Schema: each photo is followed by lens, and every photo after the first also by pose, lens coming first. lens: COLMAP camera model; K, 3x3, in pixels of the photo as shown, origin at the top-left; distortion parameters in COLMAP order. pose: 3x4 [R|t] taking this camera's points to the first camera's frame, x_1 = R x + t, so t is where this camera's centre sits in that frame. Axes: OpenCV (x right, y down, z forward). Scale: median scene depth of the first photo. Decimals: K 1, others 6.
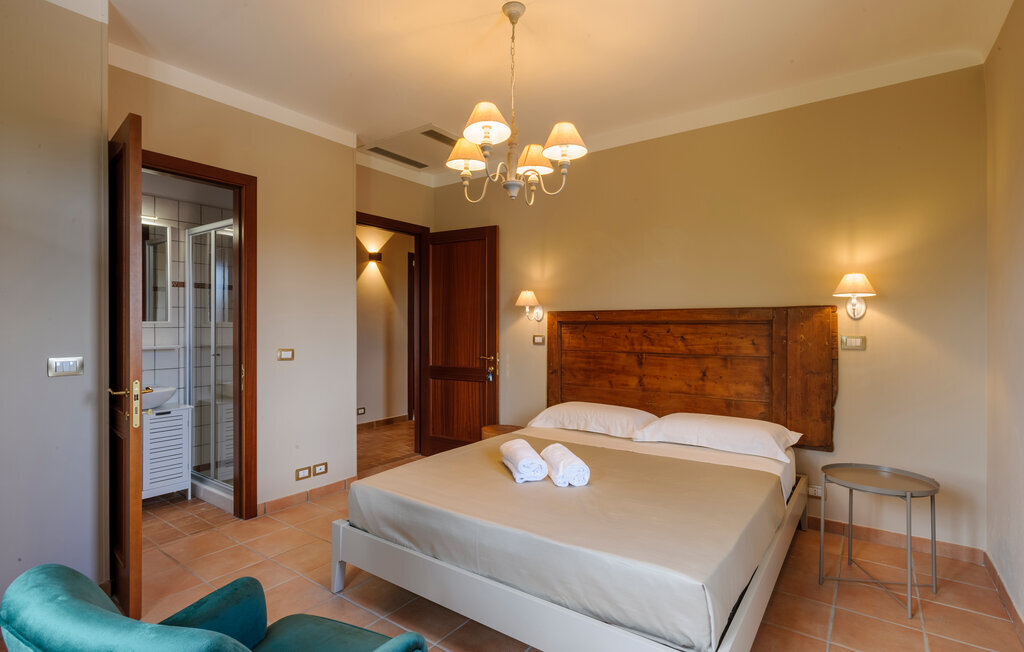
lens RADIAL K [[485.6, 0, 509.7], [0, 485.6, 329.1], [0, 0, 1]] dist [0.004282, -0.000146]
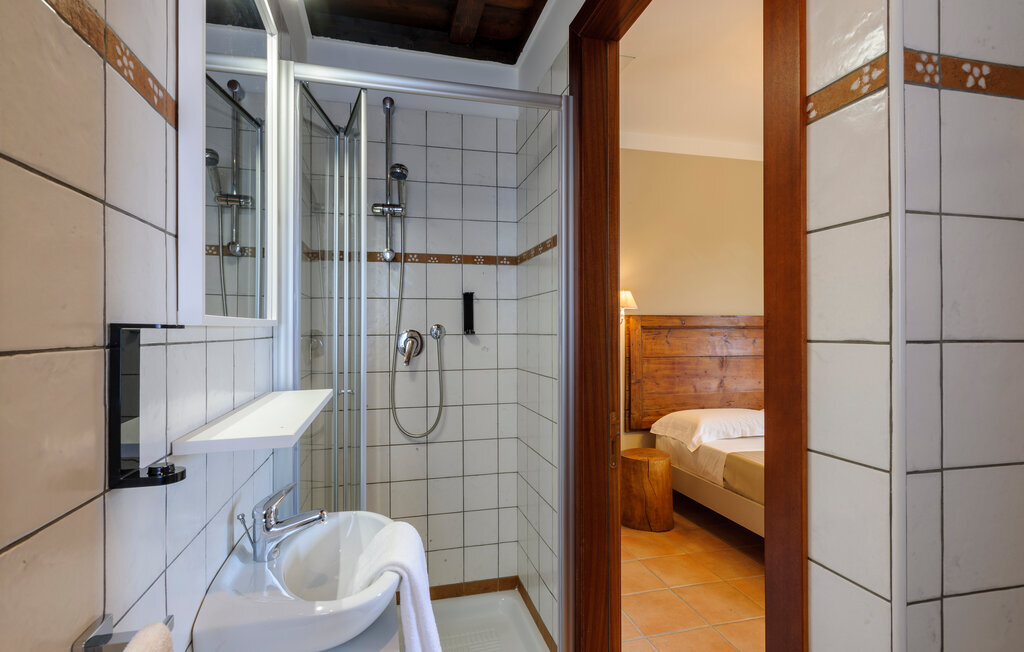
lens RADIAL K [[485.6, 0, 504.9], [0, 485.6, 331.4], [0, 0, 1]] dist [0.004282, -0.000146]
pose [[0.661206, -0.001710, 0.750202, -0.789222], [0.008780, 0.999947, -0.005460, -0.003363], [-0.750153, 0.010197, 0.661186, 0.616062]]
